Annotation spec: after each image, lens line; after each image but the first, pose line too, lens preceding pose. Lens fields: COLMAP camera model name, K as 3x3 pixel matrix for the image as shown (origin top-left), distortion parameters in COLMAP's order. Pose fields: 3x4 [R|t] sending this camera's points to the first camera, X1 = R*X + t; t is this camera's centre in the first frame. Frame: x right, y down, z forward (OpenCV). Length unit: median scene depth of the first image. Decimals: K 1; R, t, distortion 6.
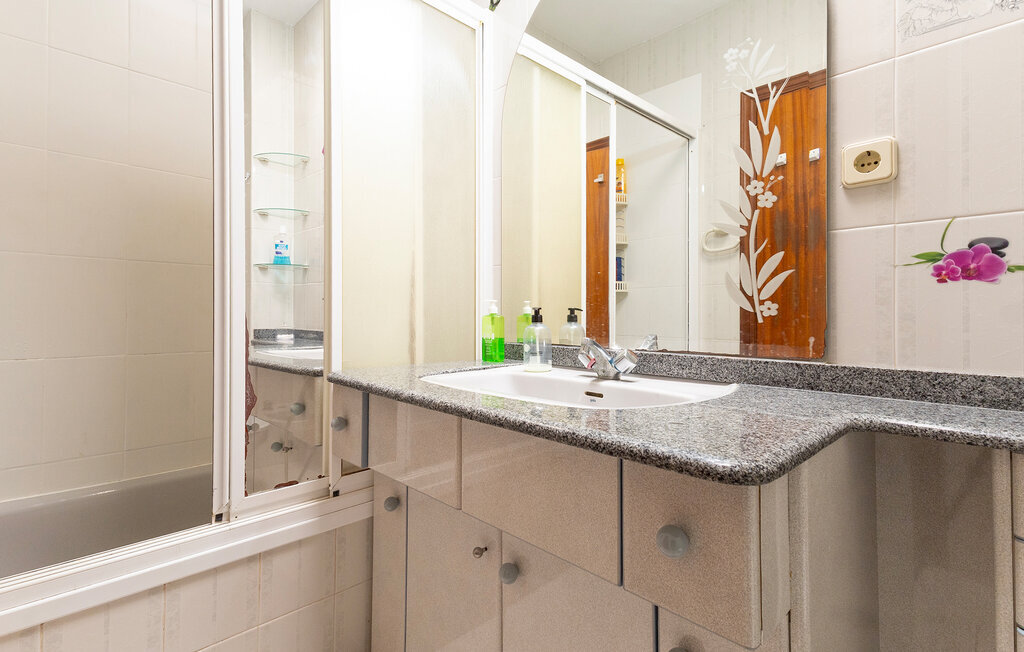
lens RADIAL K [[487.5, 0, 511.8], [0, 487.5, 313.6], [0, 0, 1]] dist [0.024743, -0.000055]
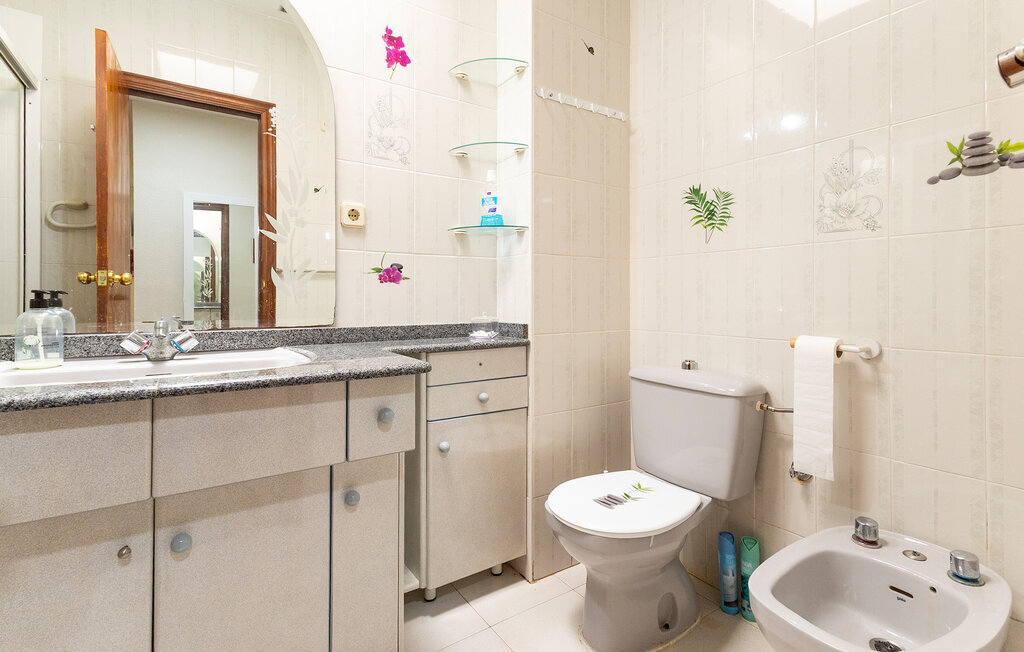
lens RADIAL K [[469.0, 0, 512.3], [0, 469.0, 303.9], [0, 0, 1]] dist [0.023533, -0.000203]
pose [[0.175869, -0.015501, 0.984292, -0.915728], [-0.003572, 0.999859, 0.016384, -0.008674], [-0.984407, -0.006397, 0.175789, 0.118441]]
